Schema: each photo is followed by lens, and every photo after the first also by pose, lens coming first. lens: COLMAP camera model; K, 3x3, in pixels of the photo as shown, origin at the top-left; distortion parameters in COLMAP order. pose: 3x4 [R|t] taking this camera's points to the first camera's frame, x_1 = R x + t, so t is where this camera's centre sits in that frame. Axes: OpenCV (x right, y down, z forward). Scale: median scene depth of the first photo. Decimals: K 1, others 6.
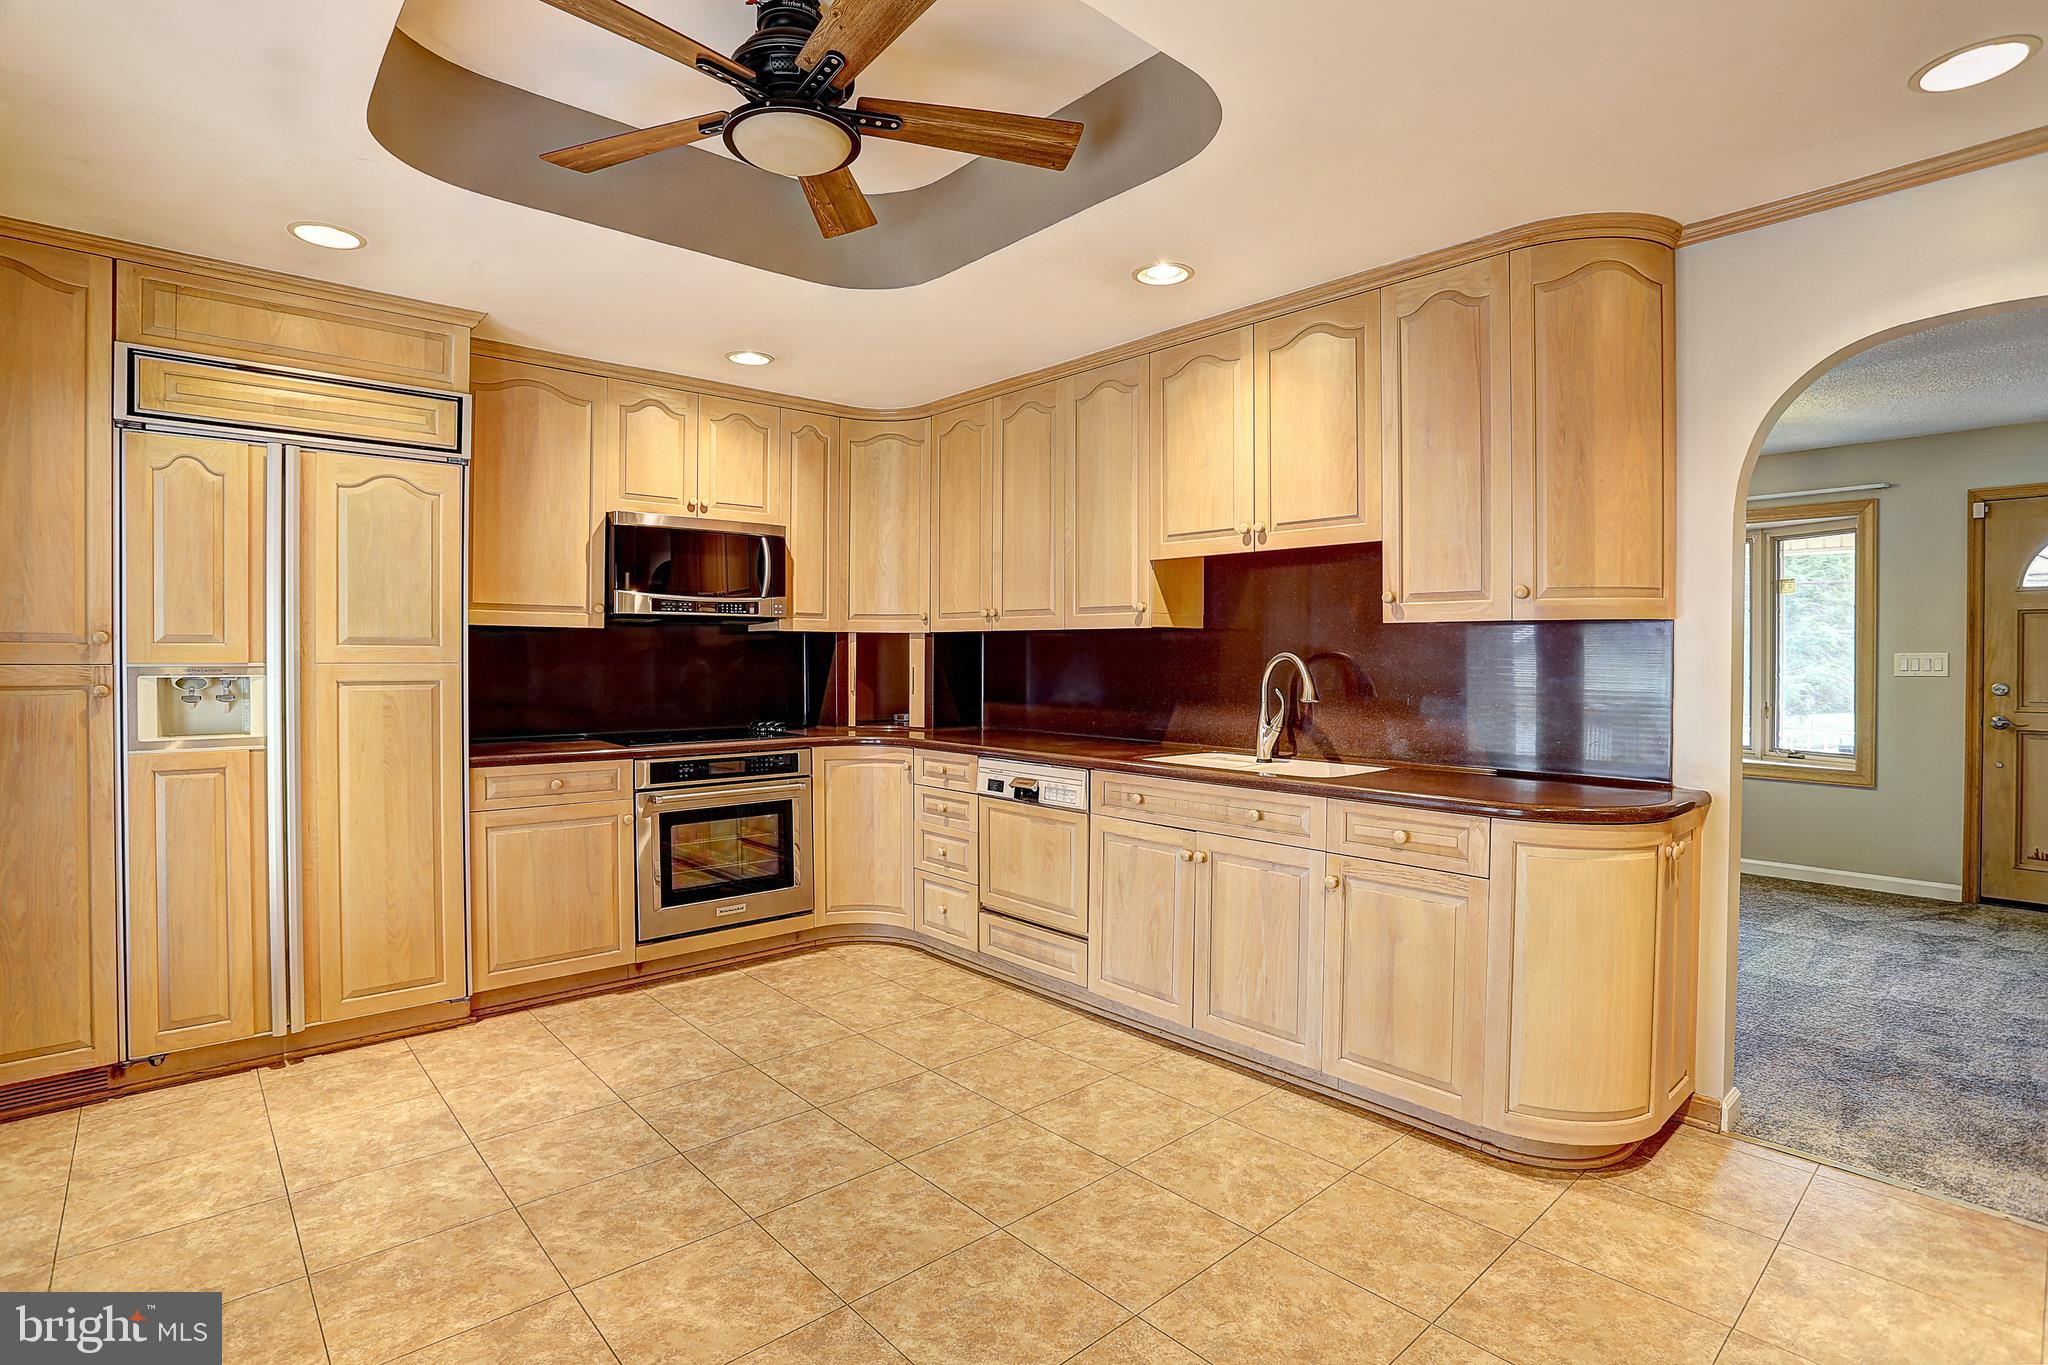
lens RADIAL K [[1008.3, 0, 1021.5], [0, 1008.3, 664.1], [0, 0, 1]] dist [-0.086924, 0.034790]
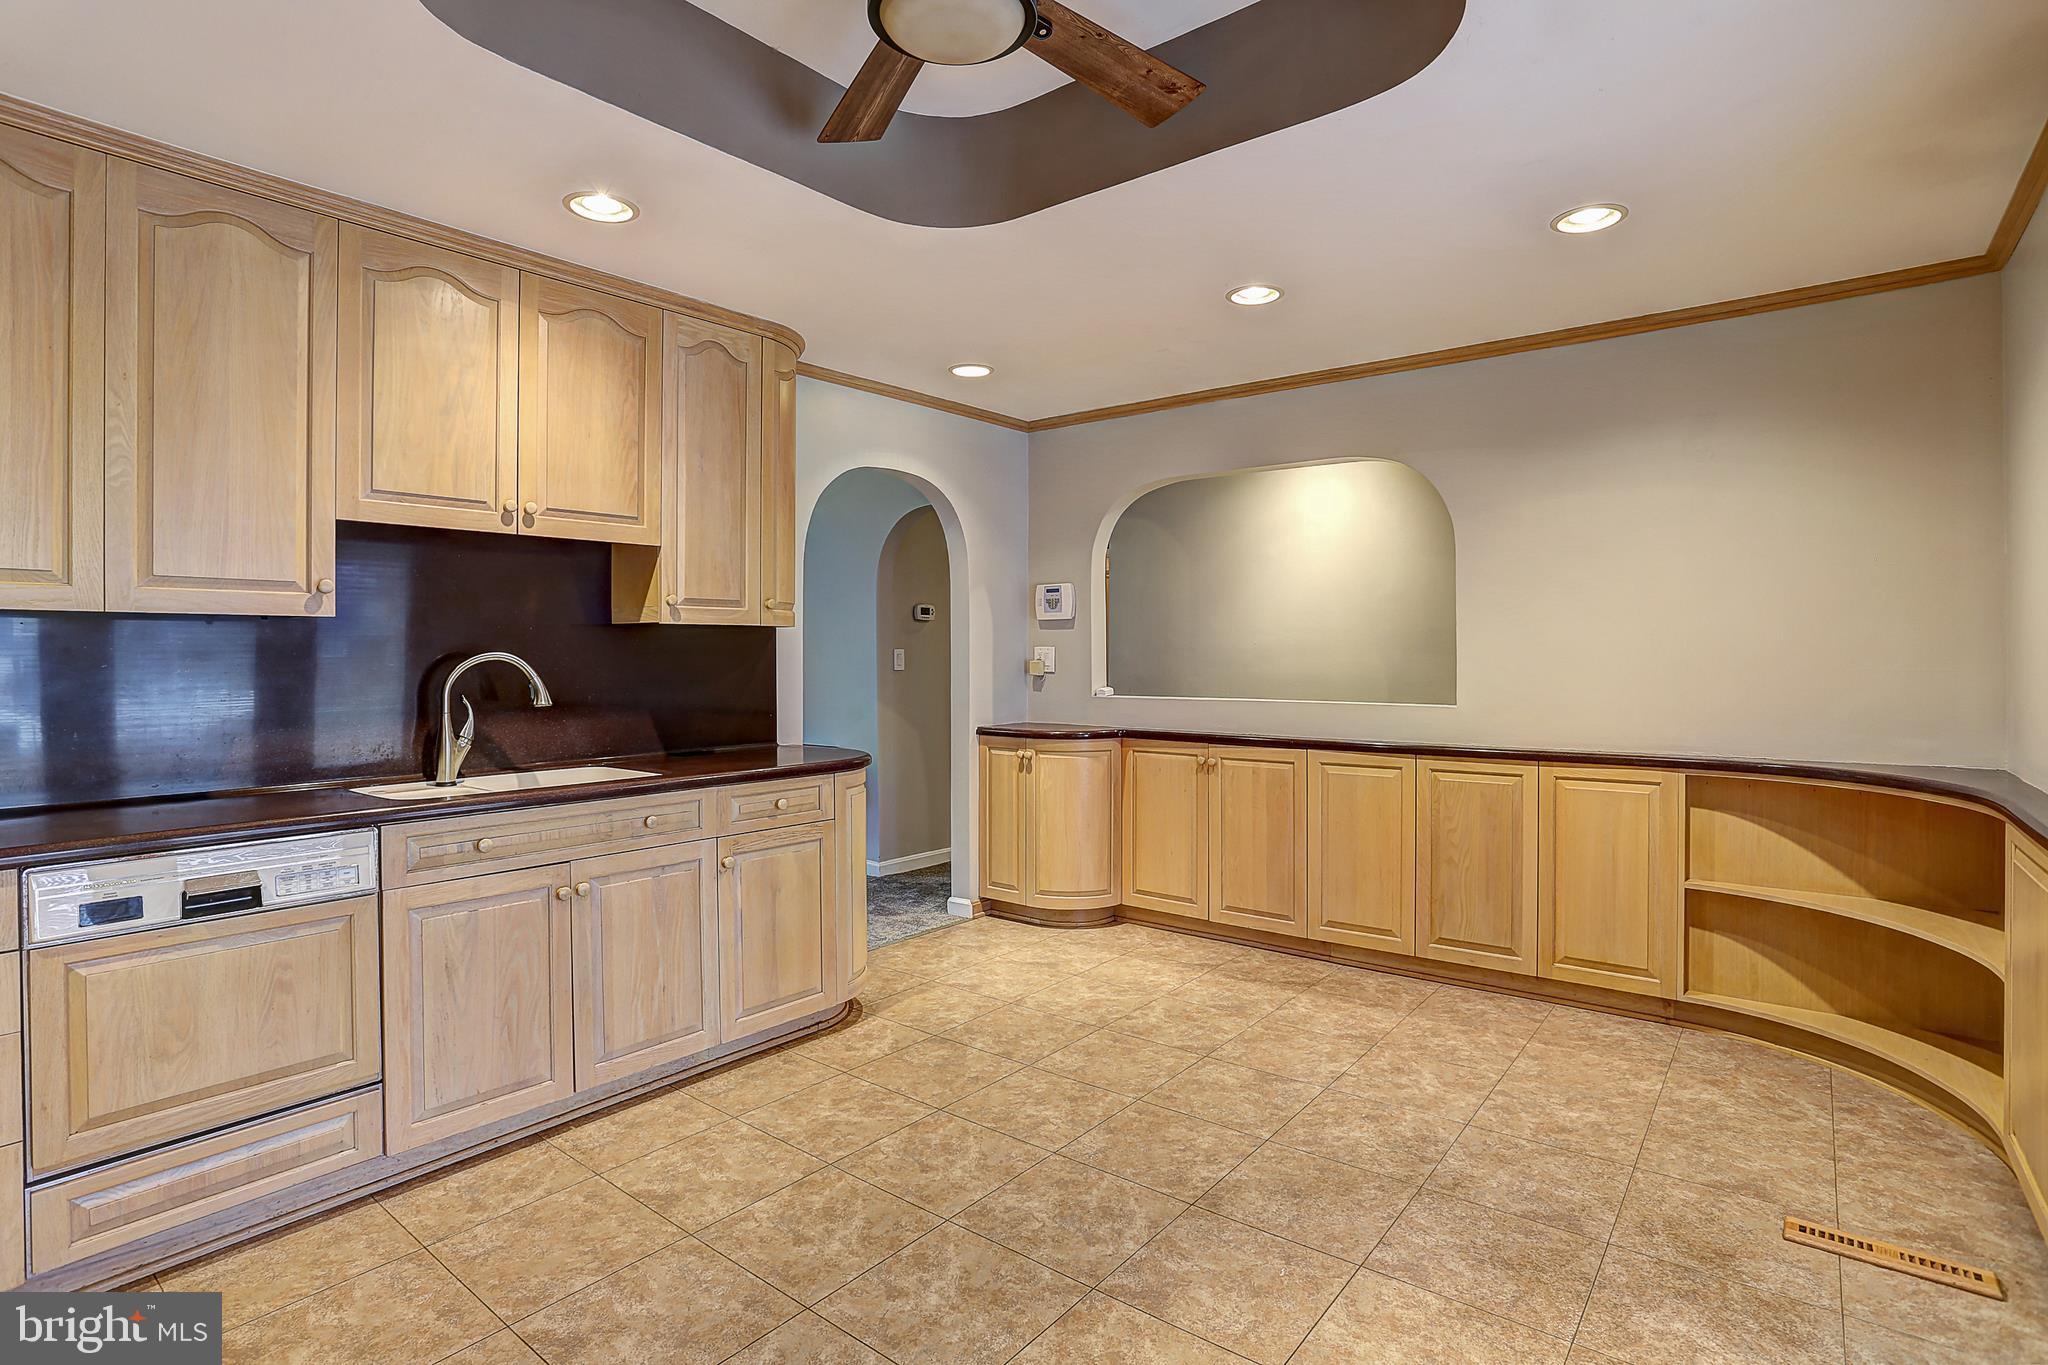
lens RADIAL K [[1013.0, 0, 1040.4], [0, 1013.0, 647.5], [0, 0, 1]] dist [-0.033550, 0.000611]
pose [[-0.172372, 0.000042, 0.985032, -0.692330], [0.013087, 0.999912, 0.002247, -0.011476], [-0.984945, 0.013278, -0.172357, 0.705931]]
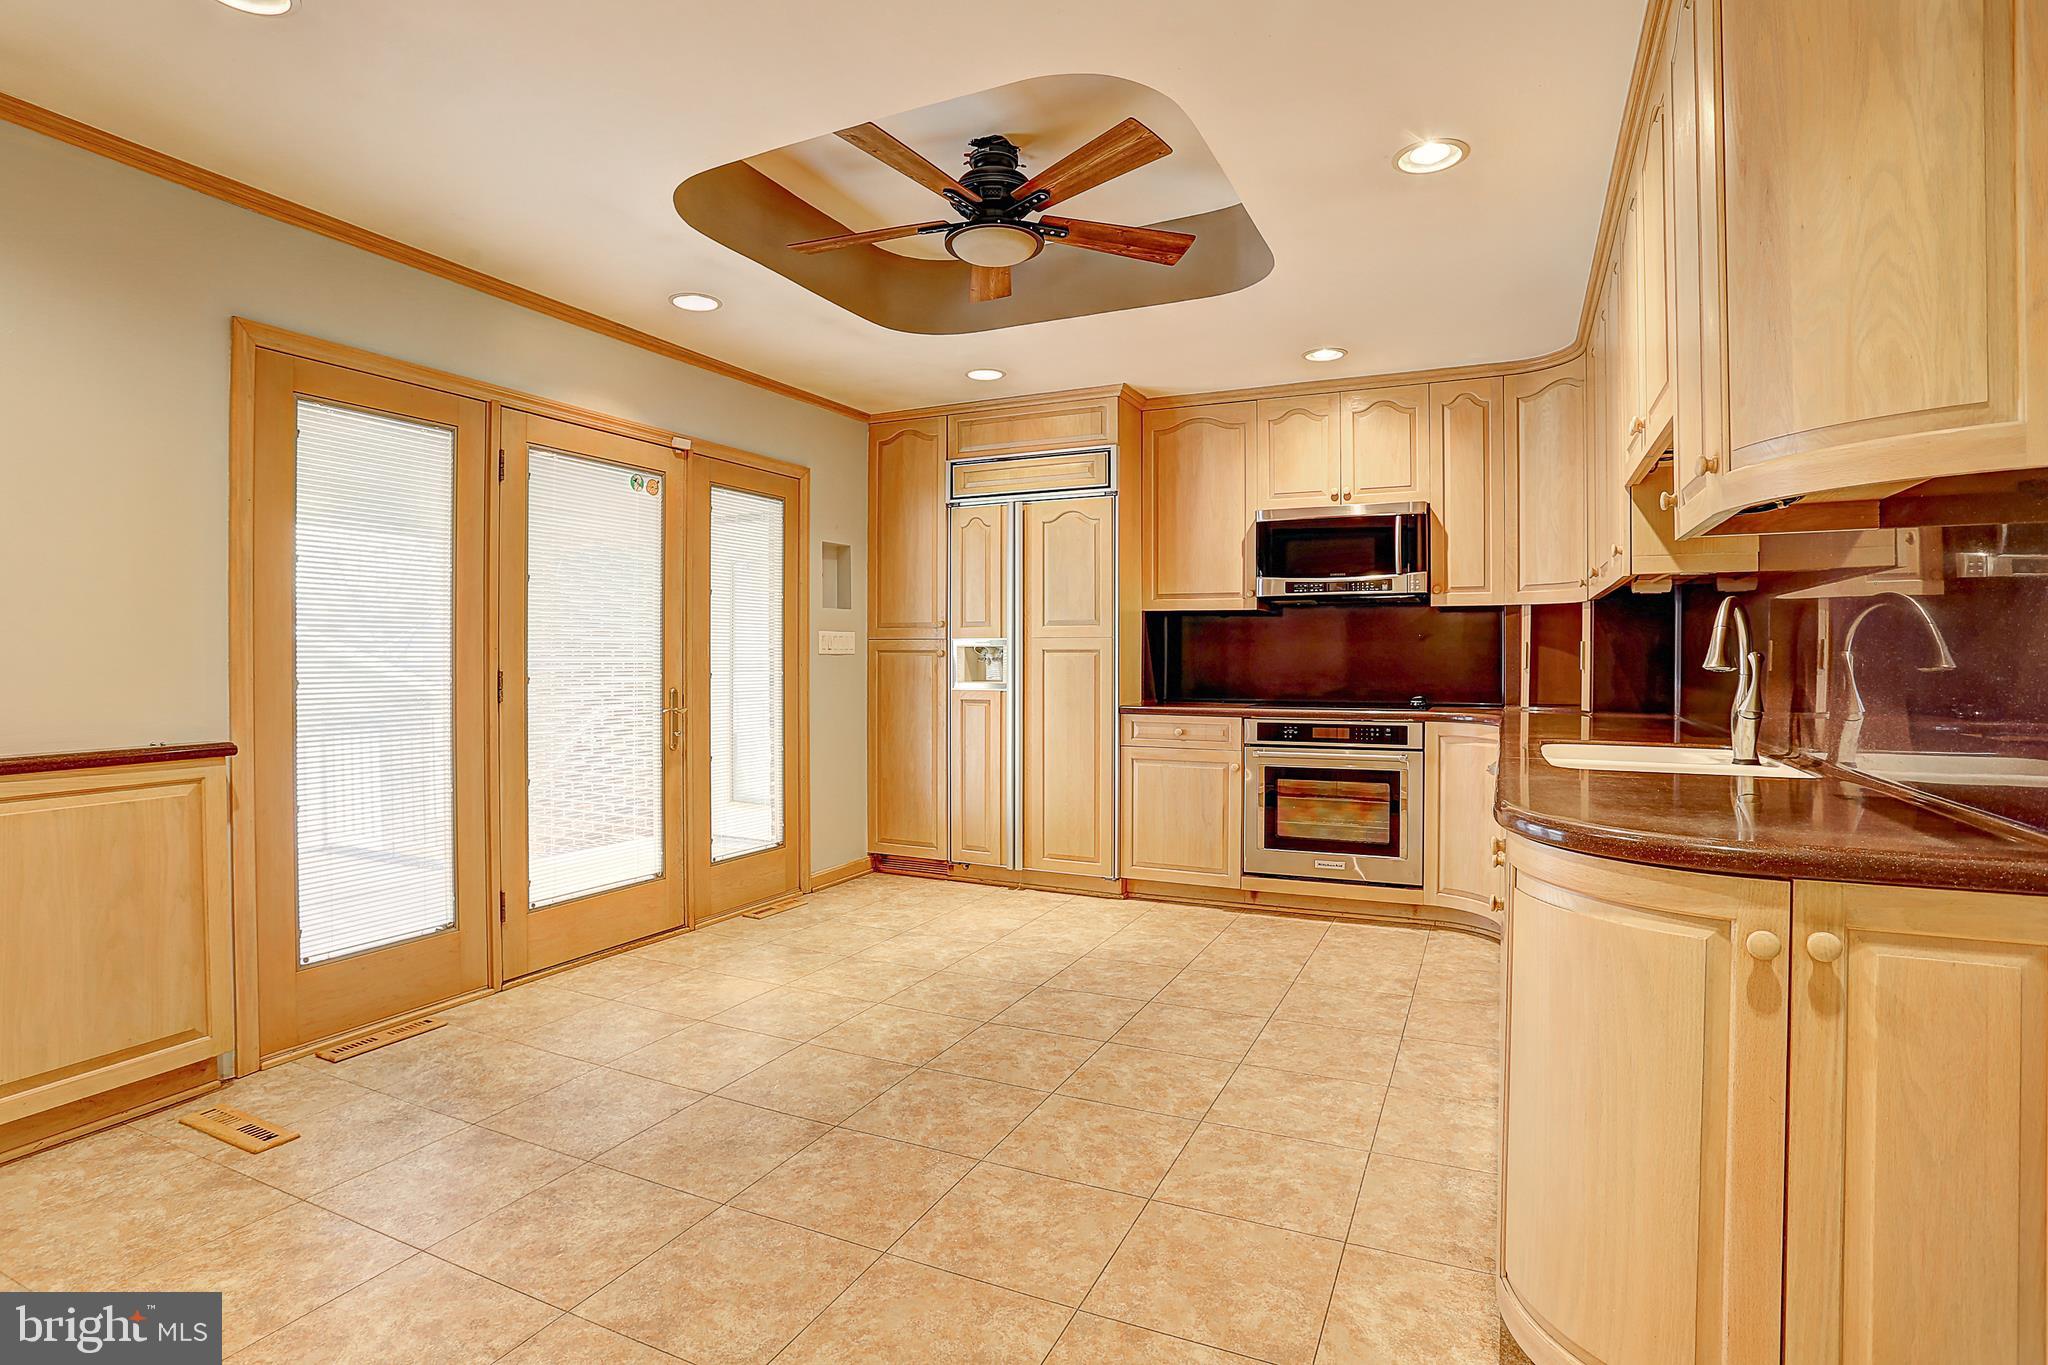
lens RADIAL K [[1008.3, 0, 1021.5], [0, 1008.3, 664.1], [0, 0, 1]] dist [-0.086924, 0.034790]
pose [[0.380180, 0.000478, -0.924912, 0.699476], [-0.008340, 0.999961, -0.002911, 0.041563], [0.924875, 0.008820, 0.380169, 0.333828]]
